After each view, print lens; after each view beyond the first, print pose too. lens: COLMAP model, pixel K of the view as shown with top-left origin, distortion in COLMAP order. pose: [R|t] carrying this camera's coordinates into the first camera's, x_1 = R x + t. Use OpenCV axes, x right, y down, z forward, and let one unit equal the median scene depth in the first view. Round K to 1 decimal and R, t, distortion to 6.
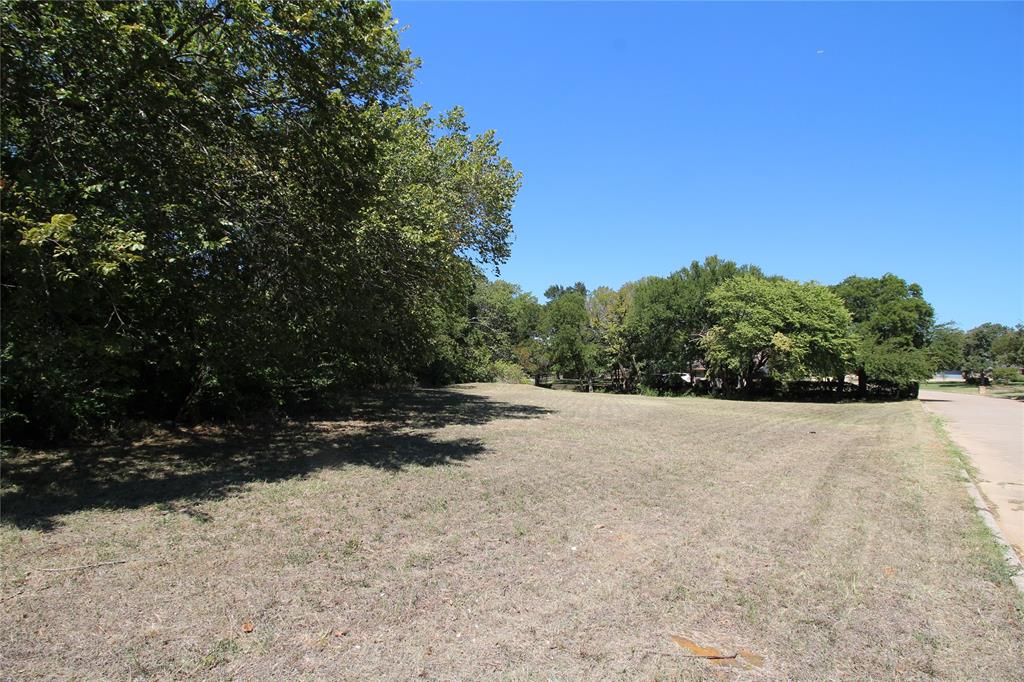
lens RADIAL K [[461.5, 0, 507.6], [0, 461.5, 338.4], [0, 0, 1]] dist [-0.012575, -0.004309]
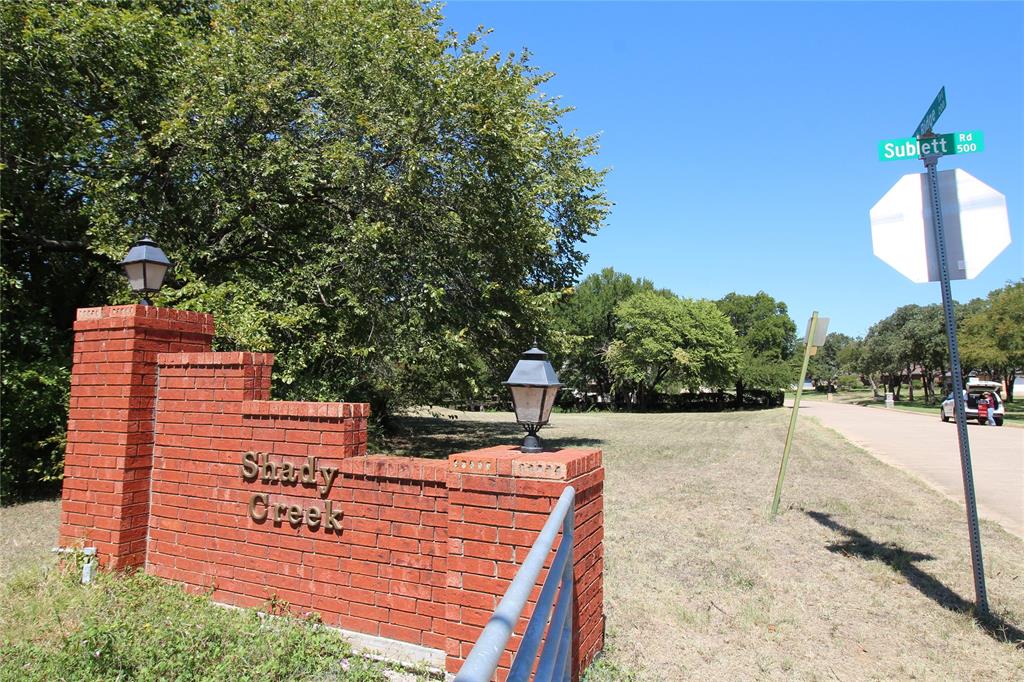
lens RADIAL K [[608.0, 0, 487.7], [0, 608.0, 338.4], [0, 0, 1]] dist [-0.006041, 0.000019]
pose [[0.955362, -0.000018, 0.295438, -0.228854], [0.003041, 0.999948, -0.009771, -0.019899], [-0.295423, 0.010233, 0.955312, -0.201602]]
